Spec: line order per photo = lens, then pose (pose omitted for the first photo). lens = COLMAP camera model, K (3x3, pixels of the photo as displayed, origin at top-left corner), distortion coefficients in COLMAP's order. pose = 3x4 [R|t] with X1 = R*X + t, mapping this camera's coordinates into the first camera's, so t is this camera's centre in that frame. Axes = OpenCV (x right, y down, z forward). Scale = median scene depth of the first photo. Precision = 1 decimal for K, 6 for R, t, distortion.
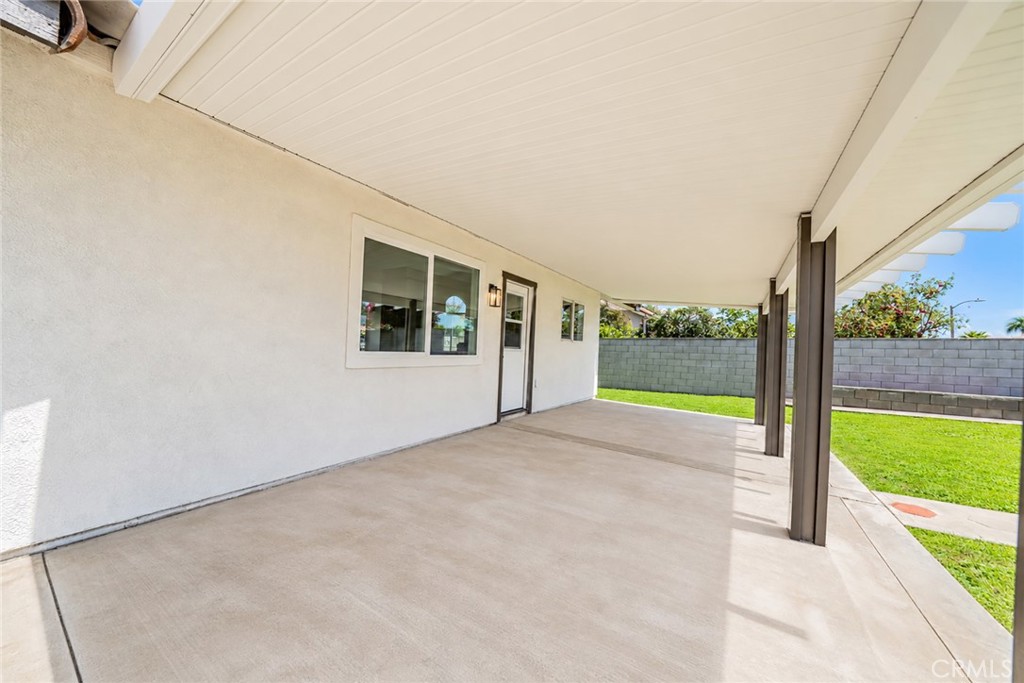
lens RADIAL K [[368.4, 0, 515.3], [0, 368.4, 341.1], [0, 0, 1]] dist [-0.002406, -0.000233]
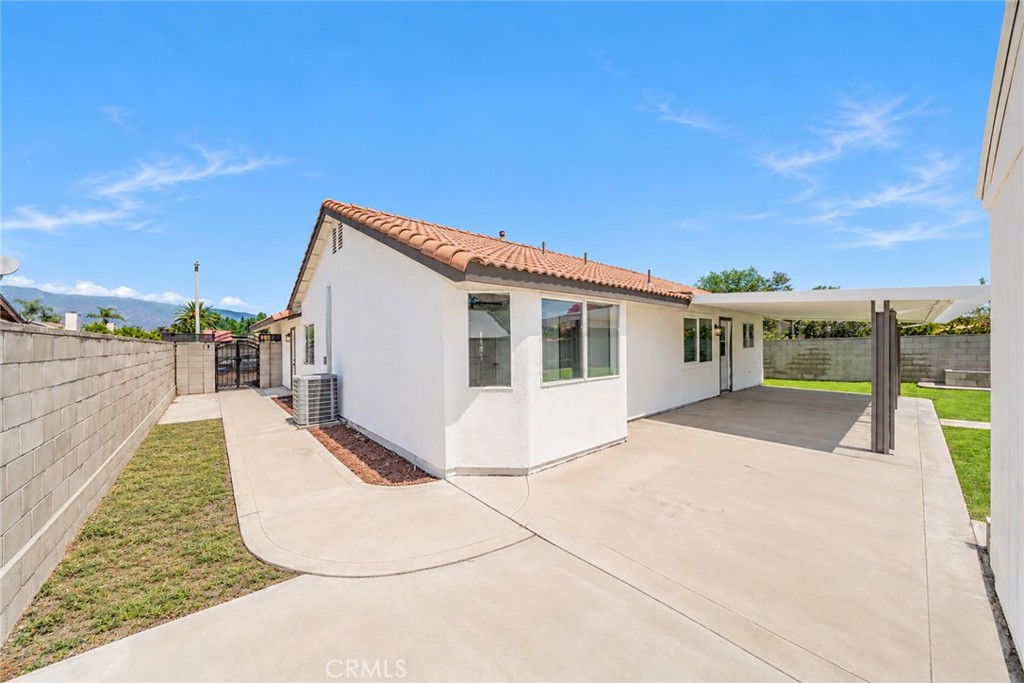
lens RADIAL K [[368.4, 0, 515.3], [0, 368.4, 341.1], [0, 0, 1]] dist [-0.002406, -0.000233]
pose [[0.959689, -0.052688, -0.276083, -0.362616], [0.052716, 0.998583, -0.007326, -0.070790], [0.276078, -0.007523, 0.961106, -0.780828]]
